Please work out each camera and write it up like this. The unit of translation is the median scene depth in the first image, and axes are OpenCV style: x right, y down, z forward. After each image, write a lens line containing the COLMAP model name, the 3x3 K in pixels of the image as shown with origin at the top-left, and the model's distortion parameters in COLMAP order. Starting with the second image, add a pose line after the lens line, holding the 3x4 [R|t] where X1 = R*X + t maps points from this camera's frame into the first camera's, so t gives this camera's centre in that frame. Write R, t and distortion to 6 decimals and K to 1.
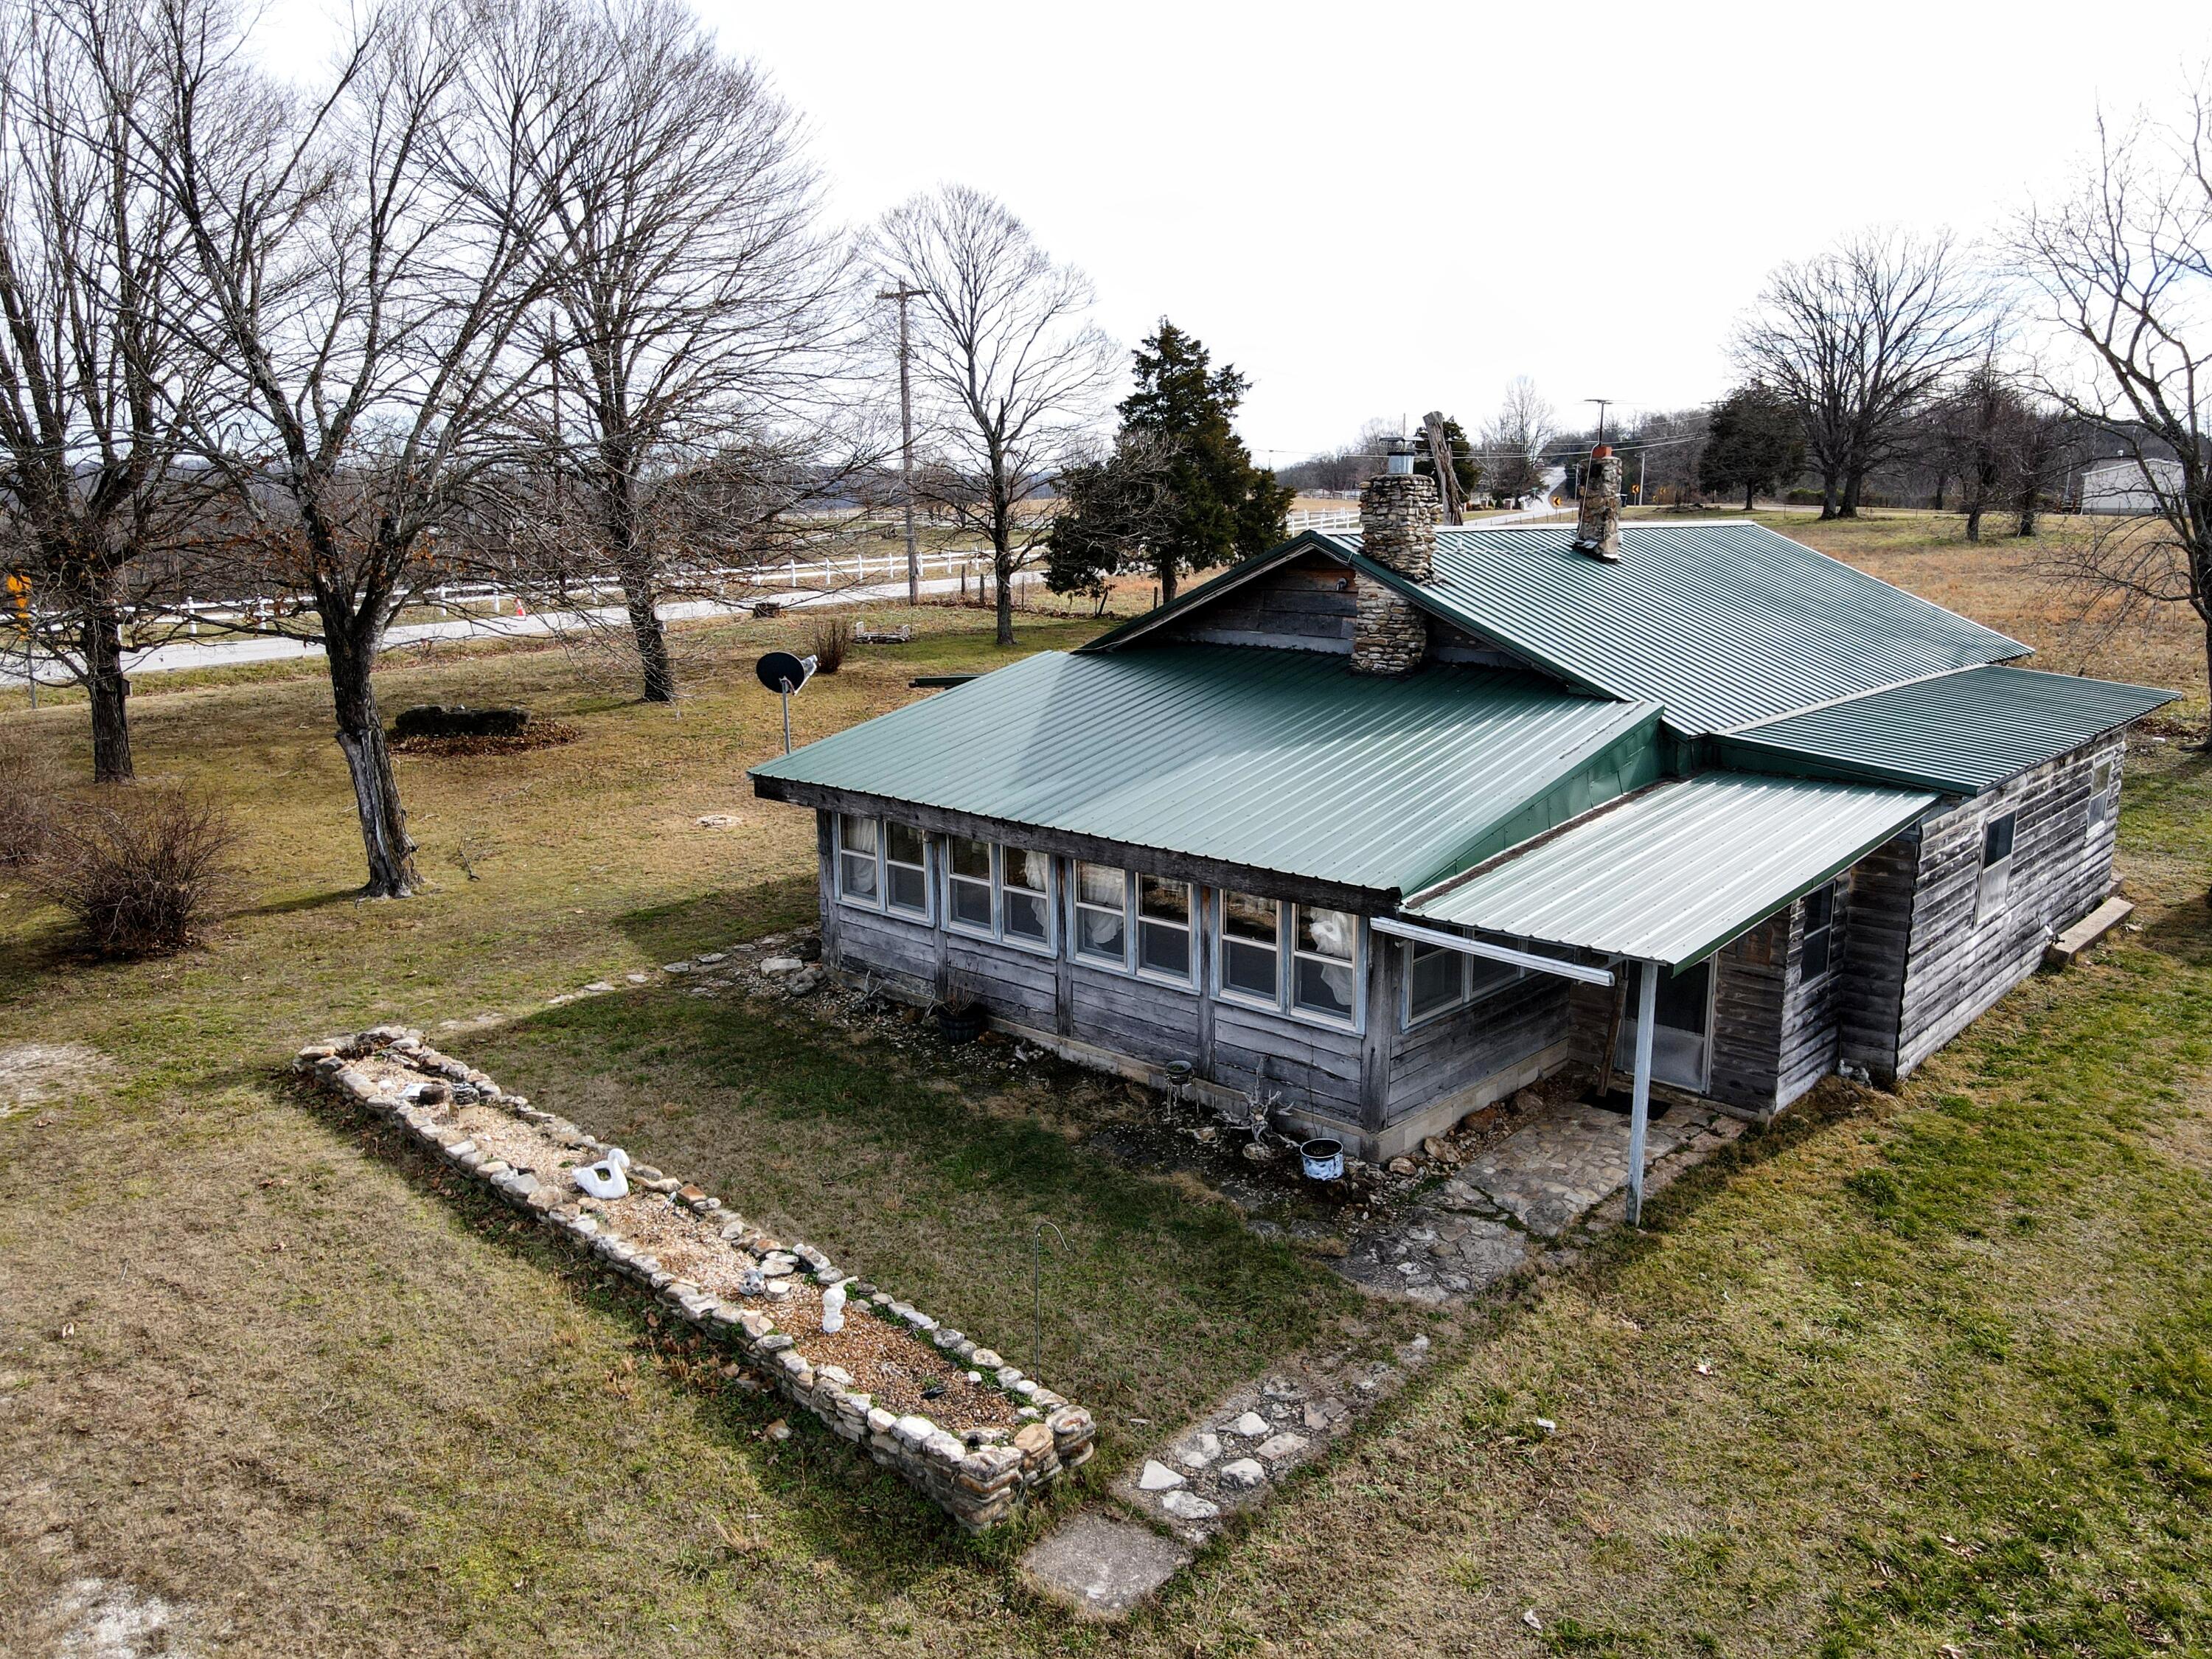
lens RADIAL K [[1598.0, 0, 1141.9], [0, 1598.0, 807.9], [0, 0, 1]] dist [-0.008975, 0.004499]
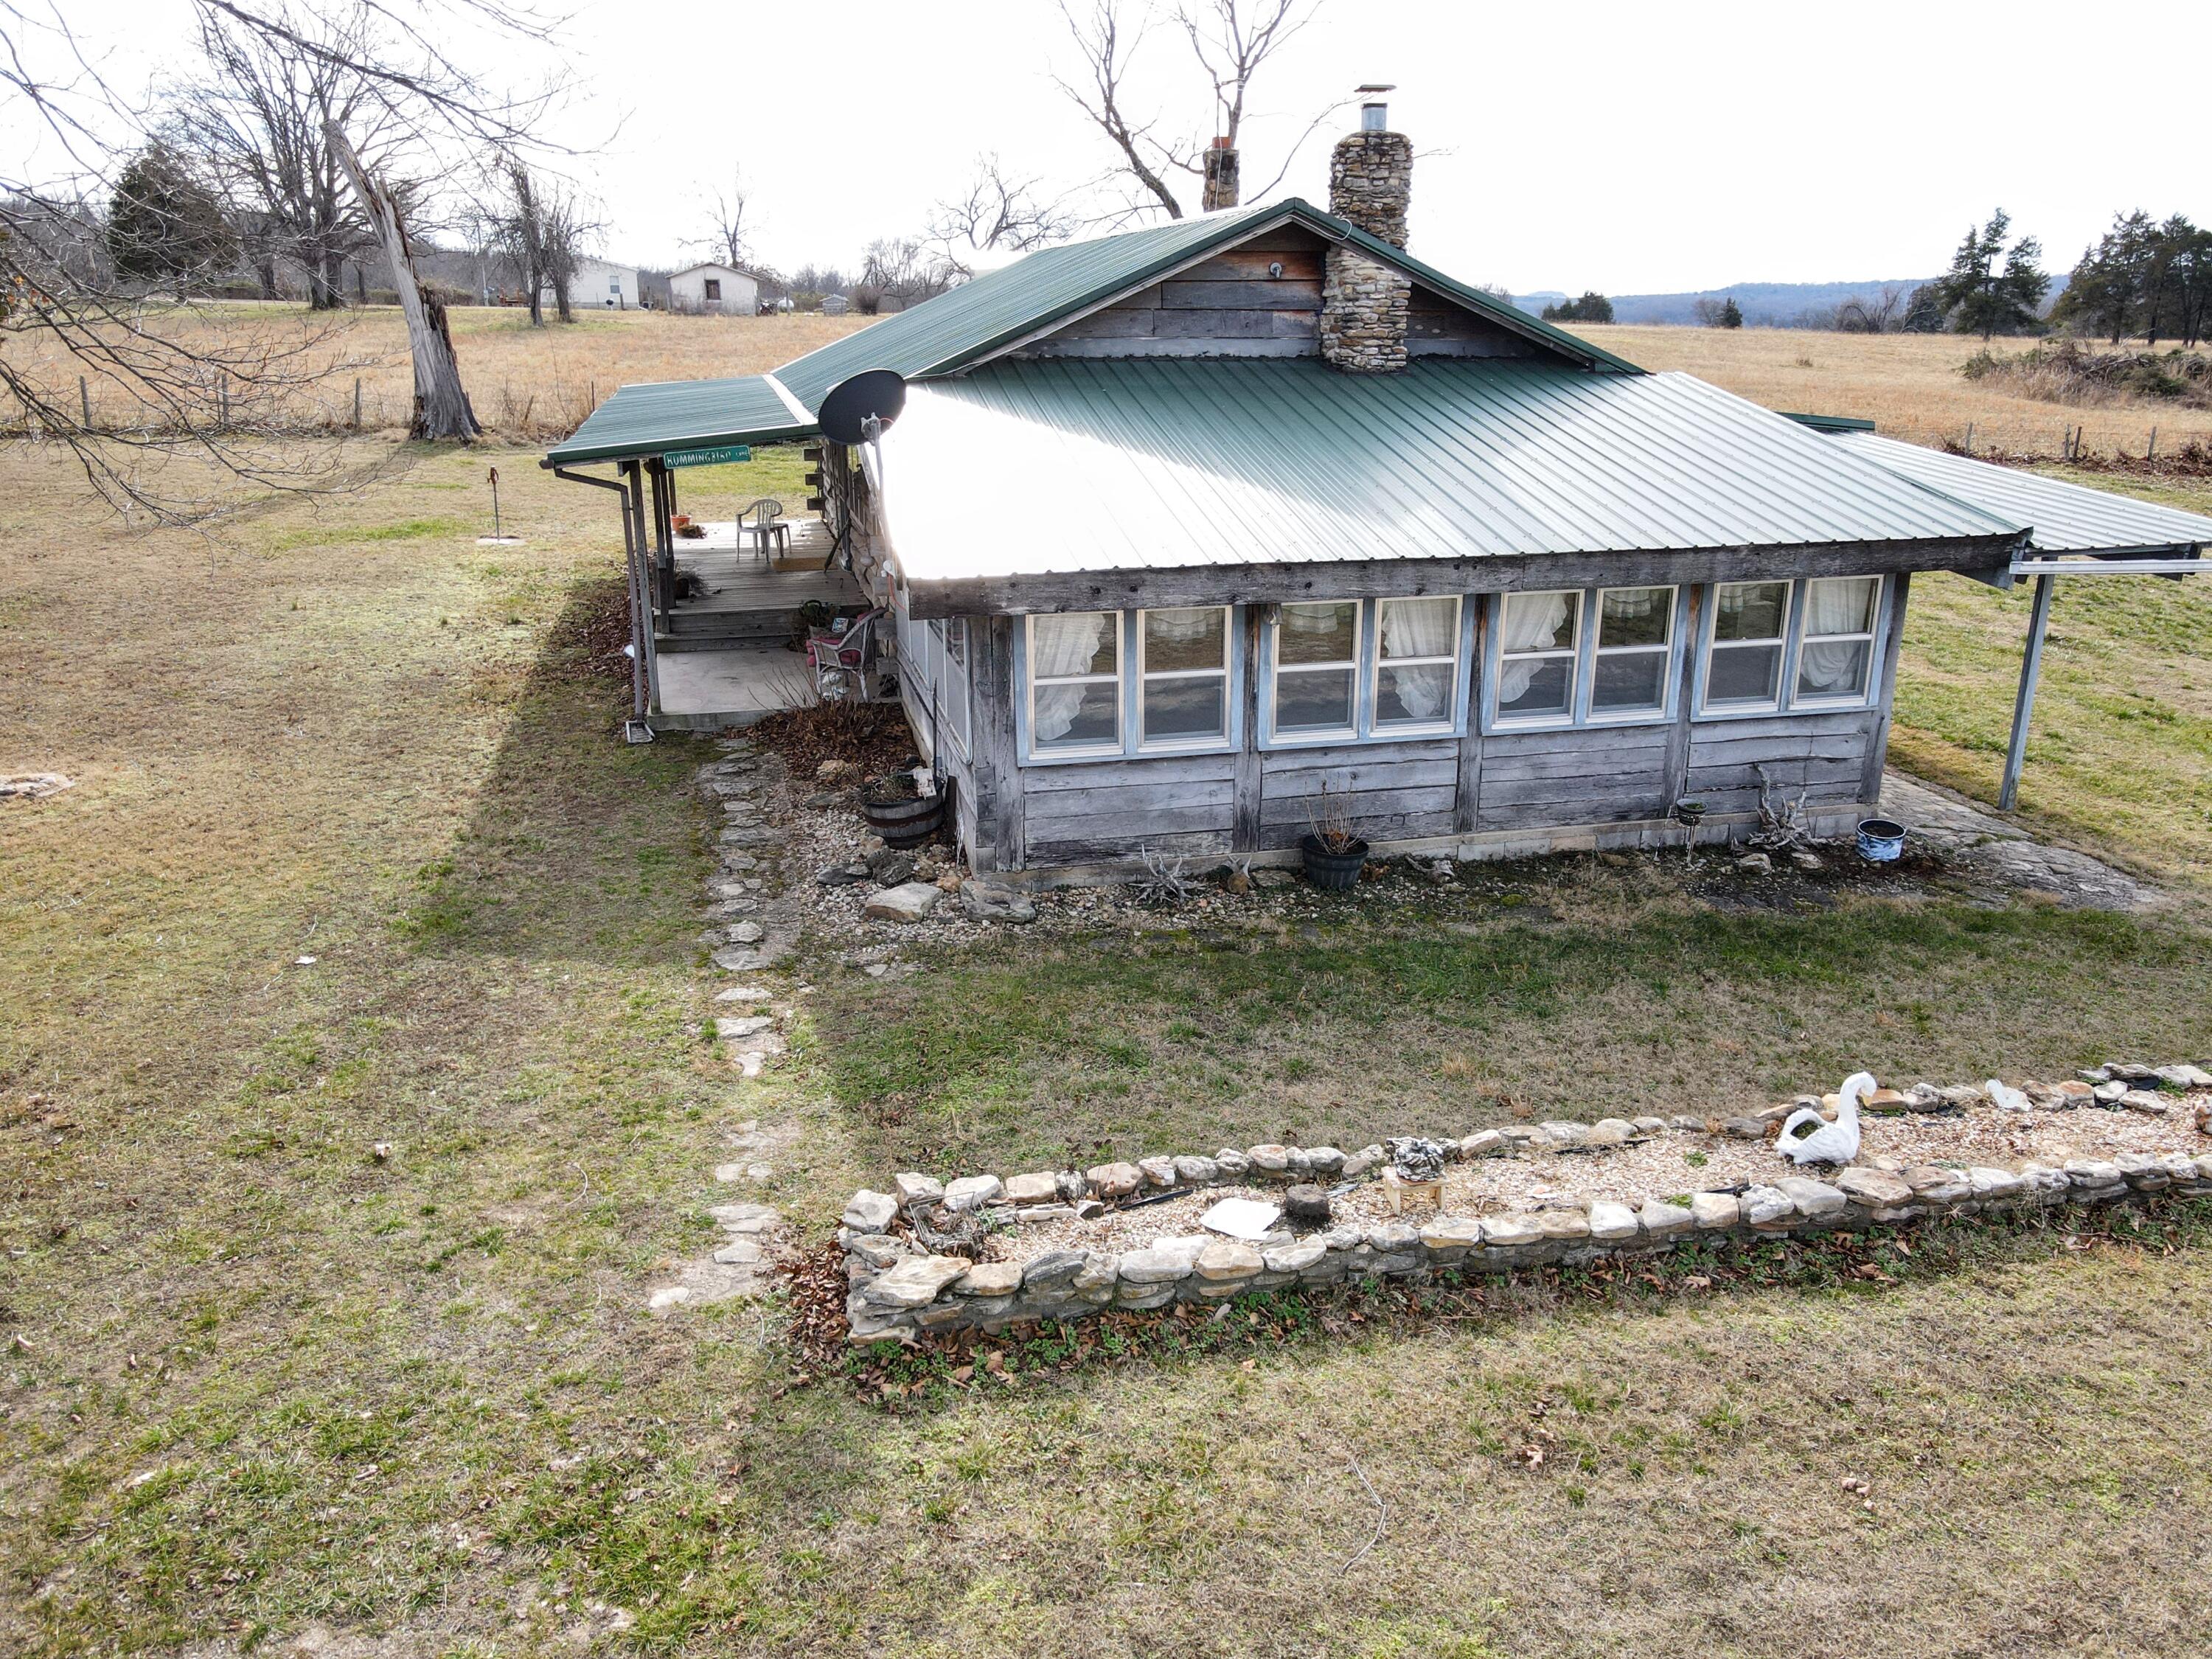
lens RADIAL K [[1598.0, 0, 1141.9], [0, 1598.0, 807.9], [0, 0, 1]] dist [-0.008975, 0.004499]
pose [[0.582528, -0.248558, 0.773873, -0.738685], [0.157050, 0.968573, 0.192875, -0.045471], [-0.797494, 0.009182, 0.603258, 0.641567]]
